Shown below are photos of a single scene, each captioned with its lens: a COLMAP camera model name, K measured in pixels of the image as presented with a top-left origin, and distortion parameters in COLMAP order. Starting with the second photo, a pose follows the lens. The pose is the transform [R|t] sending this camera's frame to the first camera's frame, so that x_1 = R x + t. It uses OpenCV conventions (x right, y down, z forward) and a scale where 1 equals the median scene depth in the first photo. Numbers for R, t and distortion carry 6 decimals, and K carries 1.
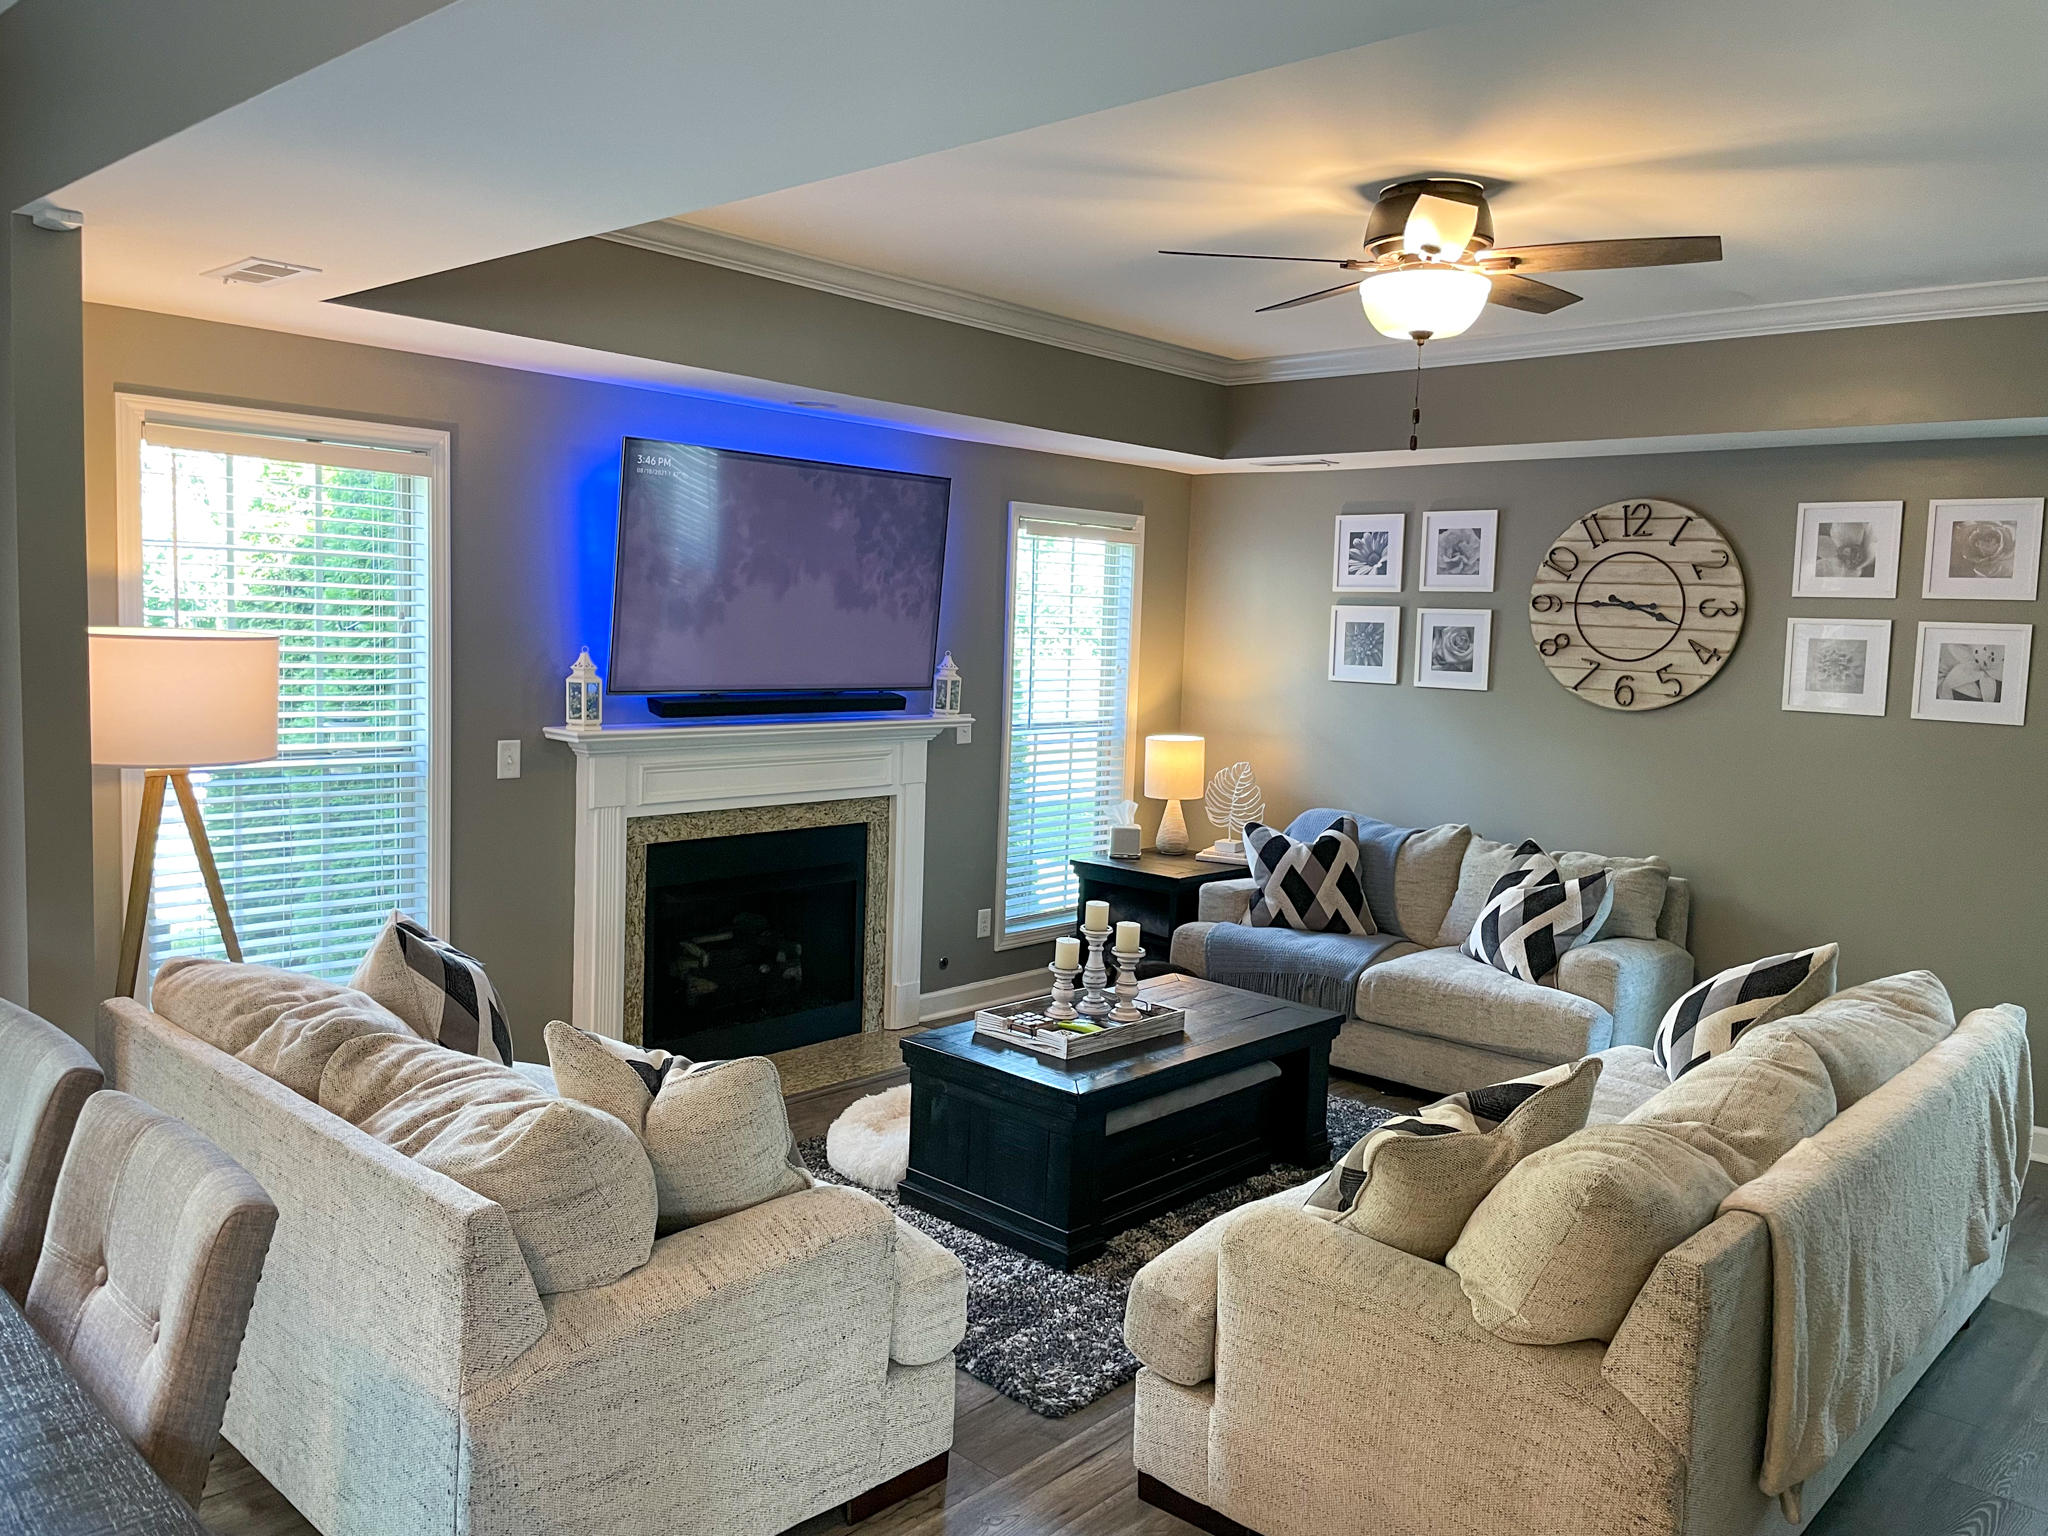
lens RADIAL K [[1543.6, 0, 1025.4], [0, 1543.6, 767.0], [0, 0, 1]] dist [0.042426, -0.062742]
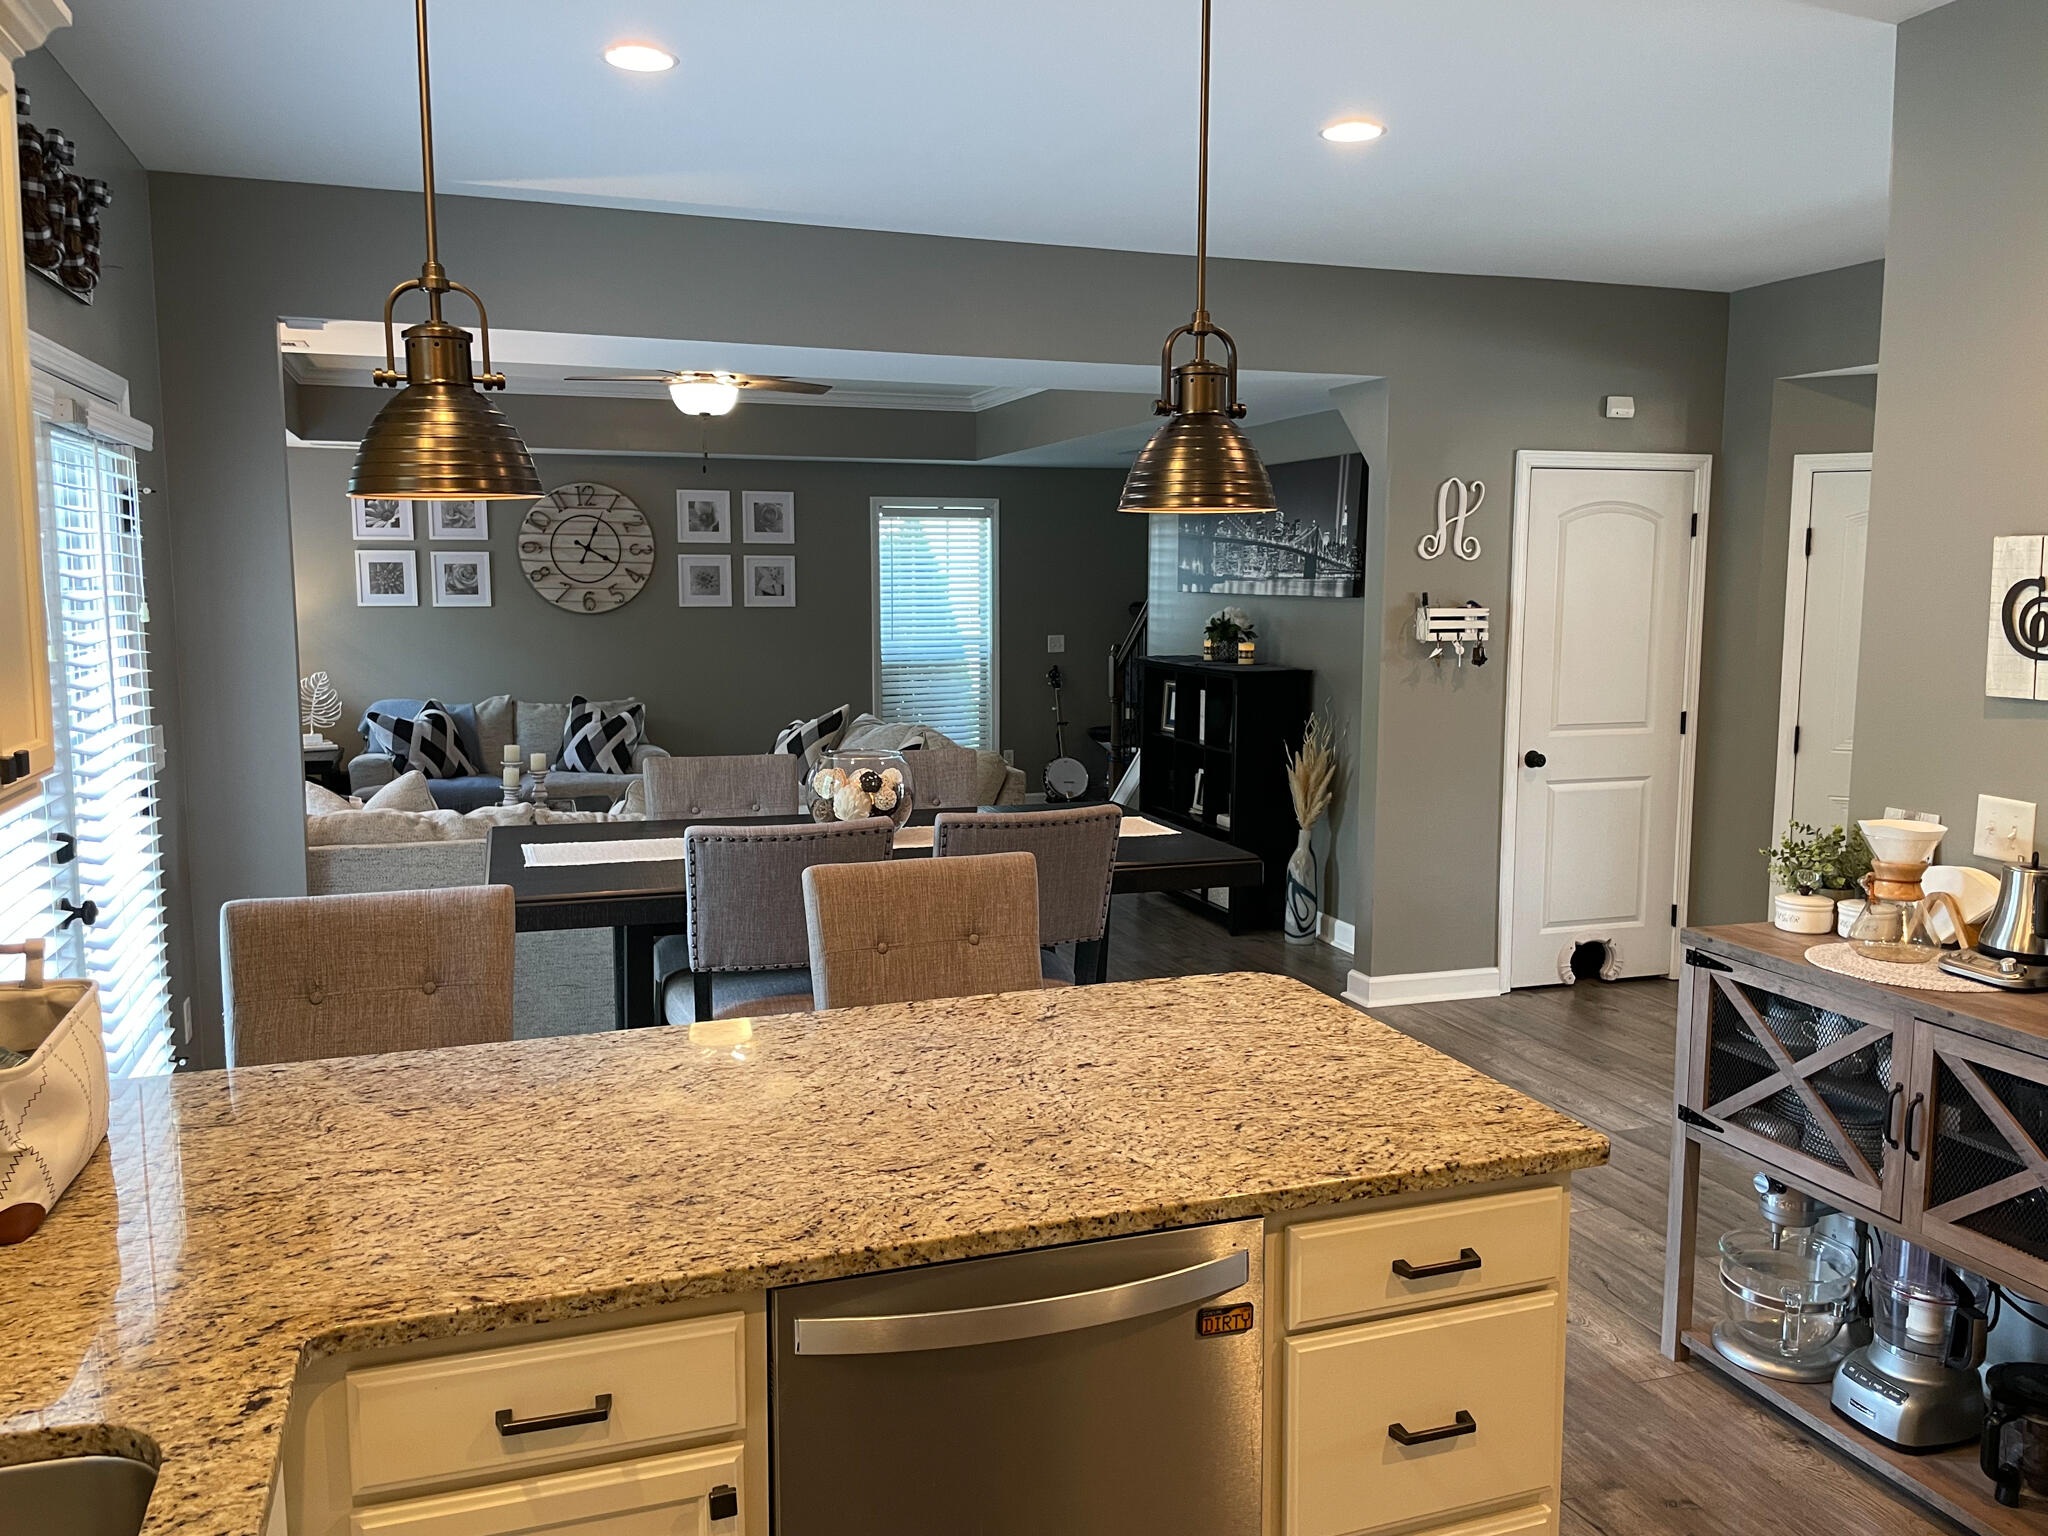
lens RADIAL K [[1543.6, 0, 1022.7], [0, 1543.6, 767.9], [0, 0, 1]] dist [0.042426, -0.062742]
pose [[0.464926, -0.142209, 0.873854, -0.871442], [0.099881, 0.989139, 0.107829, -0.005771], [-0.879697, 0.037148, 0.474081, -0.169387]]
